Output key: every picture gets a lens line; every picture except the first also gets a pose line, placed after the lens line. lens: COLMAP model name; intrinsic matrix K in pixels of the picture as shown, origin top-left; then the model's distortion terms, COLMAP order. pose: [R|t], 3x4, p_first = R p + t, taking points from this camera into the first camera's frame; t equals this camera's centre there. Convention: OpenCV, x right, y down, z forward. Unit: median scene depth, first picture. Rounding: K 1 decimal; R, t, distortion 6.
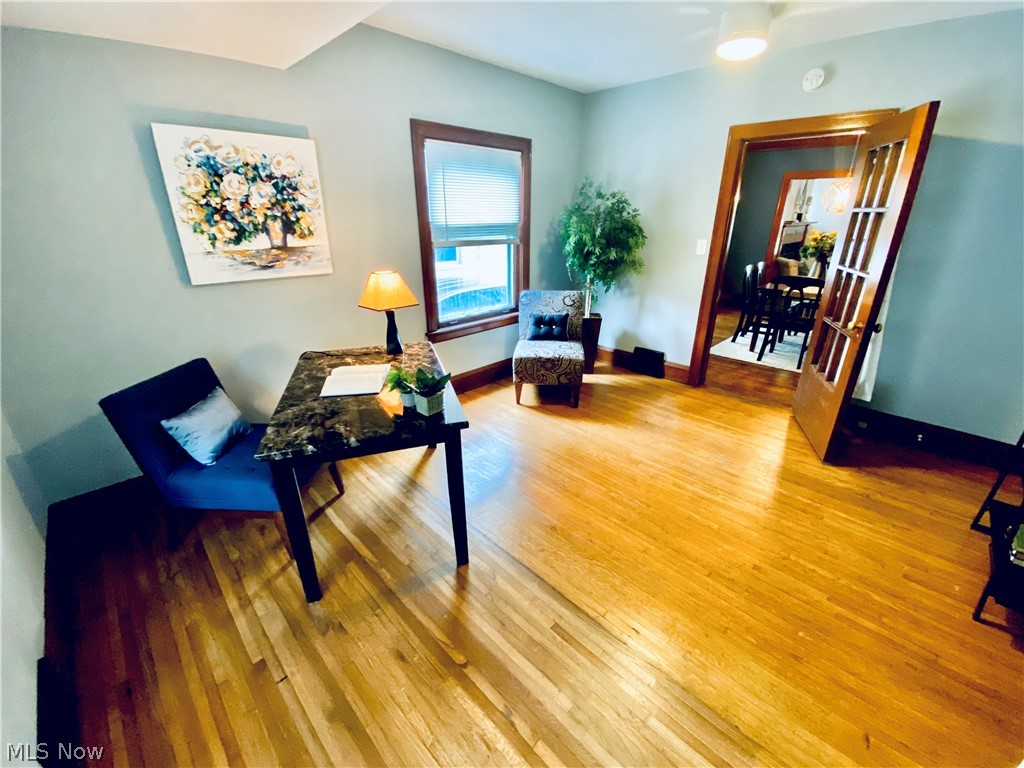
lens RADIAL K [[417.5, 0, 511.3], [0, 417.5, 381.7], [0, 0, 1]] dist [0.024838, -0.022664]
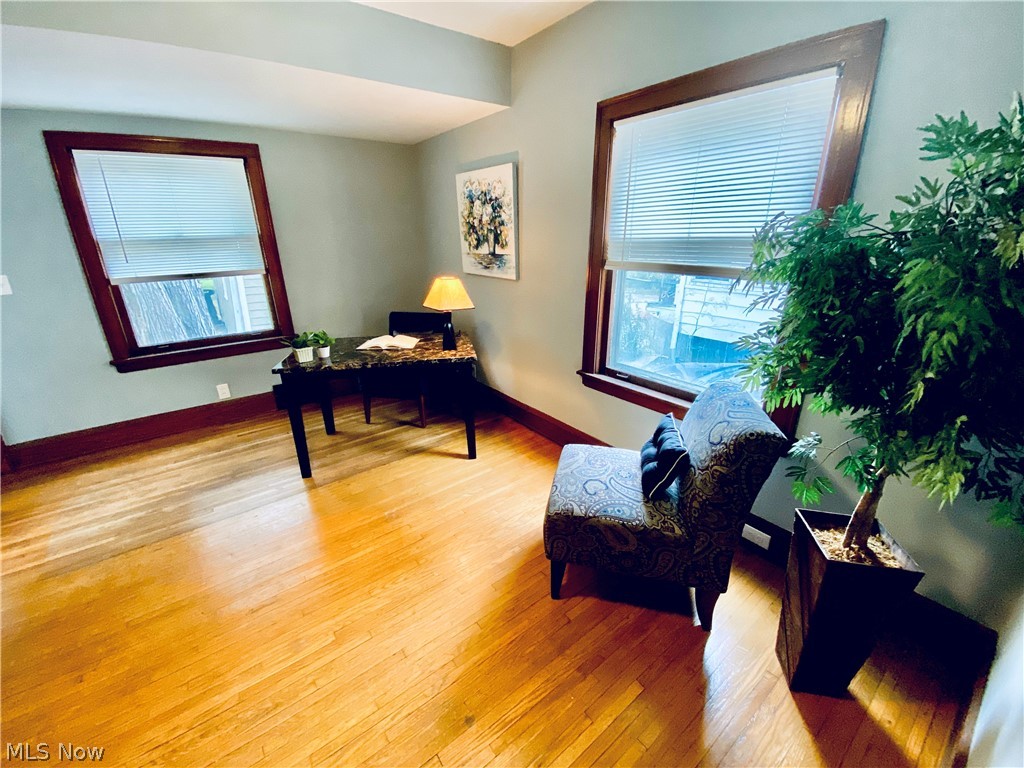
lens RADIAL K [[417.5, 0, 511.3], [0, 417.5, 381.7], [0, 0, 1]] dist [0.024838, -0.022664]
pose [[-0.119225, 0.328590, -0.936917, 0.818444], [-0.368129, 0.861758, 0.349076, -0.474585], [0.922099, 0.386525, 0.018220, 1.244380]]
